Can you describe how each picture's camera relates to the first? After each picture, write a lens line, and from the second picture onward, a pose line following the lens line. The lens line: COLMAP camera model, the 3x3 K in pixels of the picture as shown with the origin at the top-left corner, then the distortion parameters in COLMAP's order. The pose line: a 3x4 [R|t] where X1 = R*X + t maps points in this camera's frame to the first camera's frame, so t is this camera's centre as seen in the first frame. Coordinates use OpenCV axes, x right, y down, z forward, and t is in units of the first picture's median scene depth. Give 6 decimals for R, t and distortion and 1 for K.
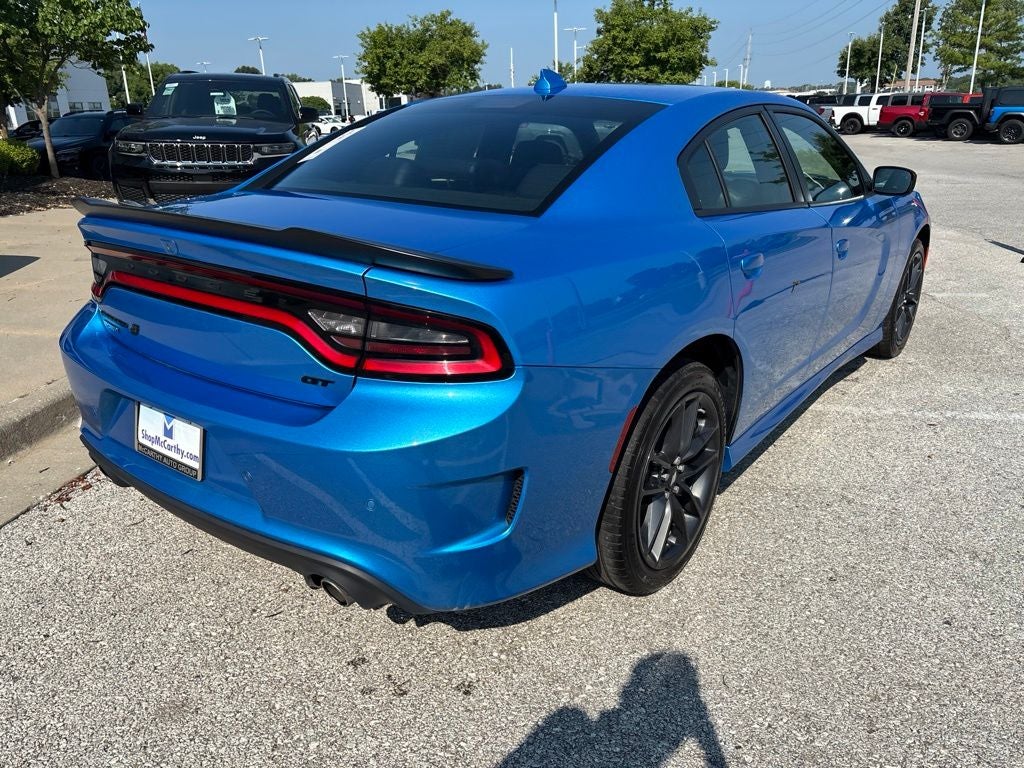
lens RADIAL K [[777.7, 0, 513.7], [0, 777.7, 376.8], [0, 0, 1]] dist [0.044926, -0.056247]
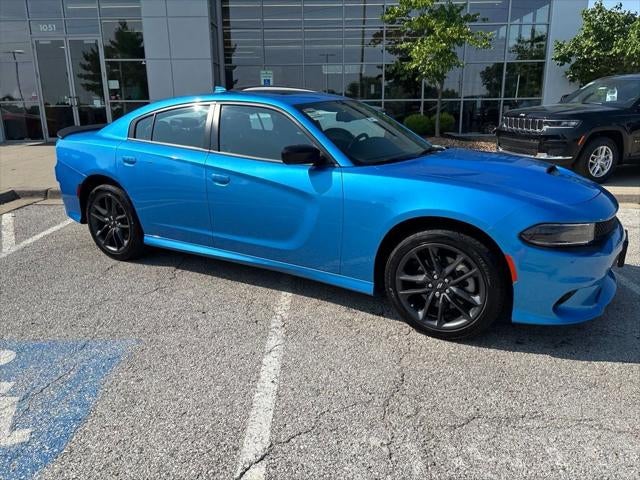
lens RADIAL K [[487.8, 0, 320.0], [0, 487.8, 240.0], [0, 0, 1]] dist [0.058398, -0.075702]
pose [[0.112744, 0.275705, -0.954607, 0.417880], [-0.316629, 0.920618, 0.228493, -0.097731], [0.941825, 0.276496, 0.191091, 0.277301]]
